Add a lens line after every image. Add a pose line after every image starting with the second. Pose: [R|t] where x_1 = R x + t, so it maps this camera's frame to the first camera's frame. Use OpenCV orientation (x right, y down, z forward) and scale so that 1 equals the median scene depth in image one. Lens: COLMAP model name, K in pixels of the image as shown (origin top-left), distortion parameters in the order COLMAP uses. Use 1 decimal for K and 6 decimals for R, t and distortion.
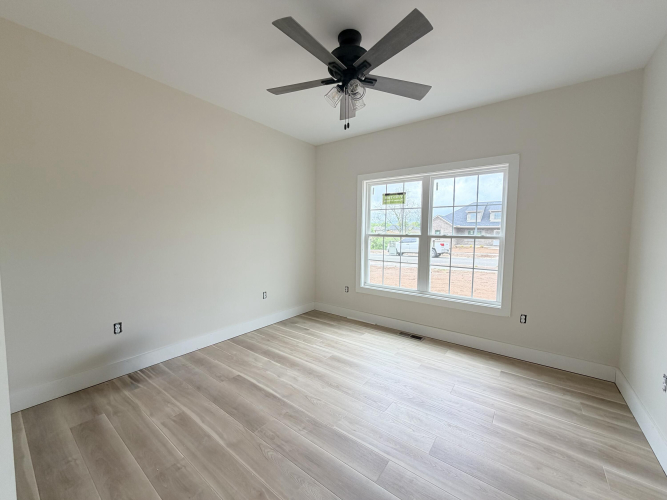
lens RADIAL K [[263.8, 0, 334.7], [0, 263.8, 251.6], [0, 0, 1]] dist [-0.000557, 0.000355]
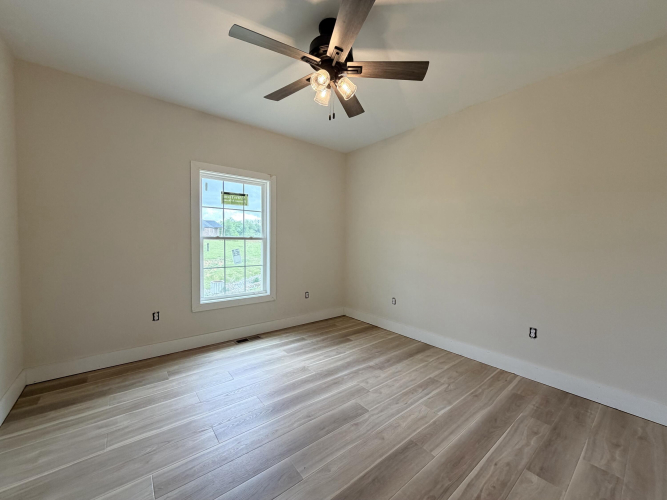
lens RADIAL K [[263.8, 0, 334.3], [0, 263.8, 248.3], [0, 0, 1]] dist [-0.000557, 0.000355]
pose [[0.278342, -0.051546, 0.959098, -0.560479], [0.058750, 0.997603, 0.036565, -0.038655], [-0.958683, 0.046169, 0.280704, 0.400395]]
